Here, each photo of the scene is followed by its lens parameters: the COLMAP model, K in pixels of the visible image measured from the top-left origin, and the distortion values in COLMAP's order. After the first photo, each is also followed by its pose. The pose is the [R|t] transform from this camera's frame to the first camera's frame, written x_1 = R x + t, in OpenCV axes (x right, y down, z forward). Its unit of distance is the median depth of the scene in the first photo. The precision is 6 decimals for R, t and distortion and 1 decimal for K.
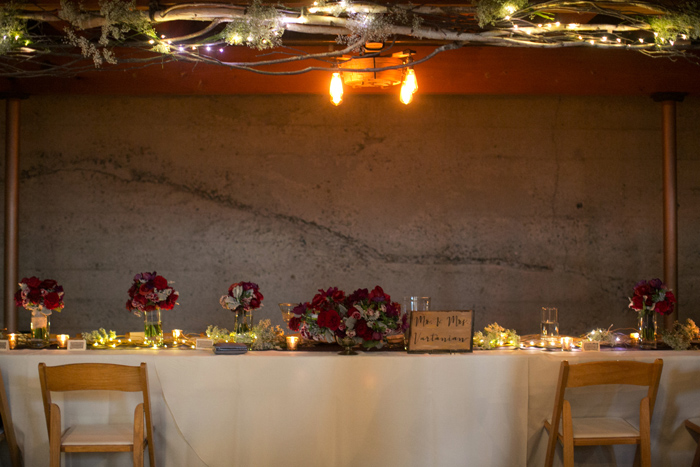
lens RADIAL K [[1017.0, 0, 374.8], [0, 1017.0, 275.3], [0, 0, 1]] dist [-0.117029, 0.000000]
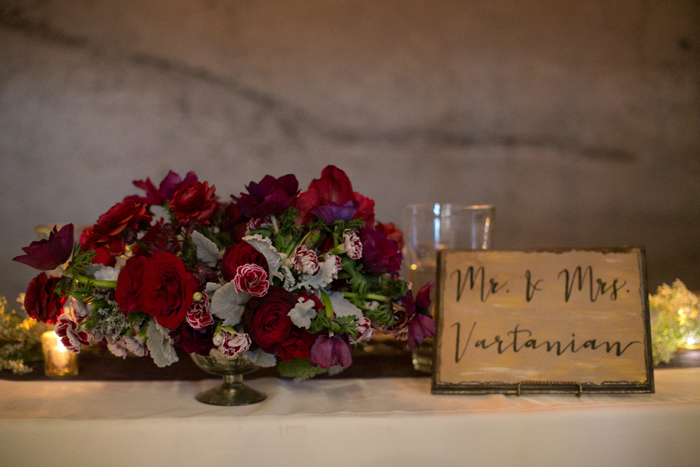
lens RADIAL K [[1017.0, 0, 371.5], [0, 1017.0, 250.0], [0, 0, 1]] dist [-0.117029, 0.000000]
pose [[0.998425, -0.004213, 0.055942, -0.002007], [0.000780, 0.998123, 0.061237, 0.015326], [-0.056095, -0.061097, 0.996554, 0.659682]]
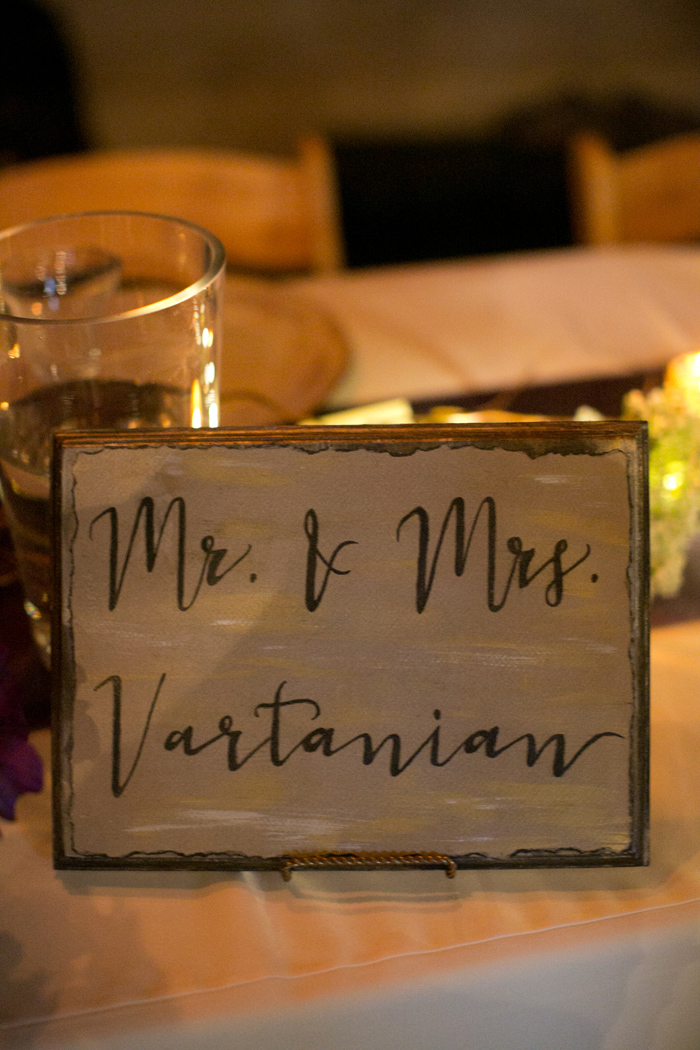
lens RADIAL K [[1525.6, 0, 353.0], [0, 1525.6, 524.5], [0, 0, 1]] dist [-0.117029, 0.000000]
pose [[0.983895, -0.102017, 0.146777, 0.040660], [0.006053, 0.839682, 0.543045, -0.041252], [-0.178645, -0.533411, 0.826776, 0.819812]]
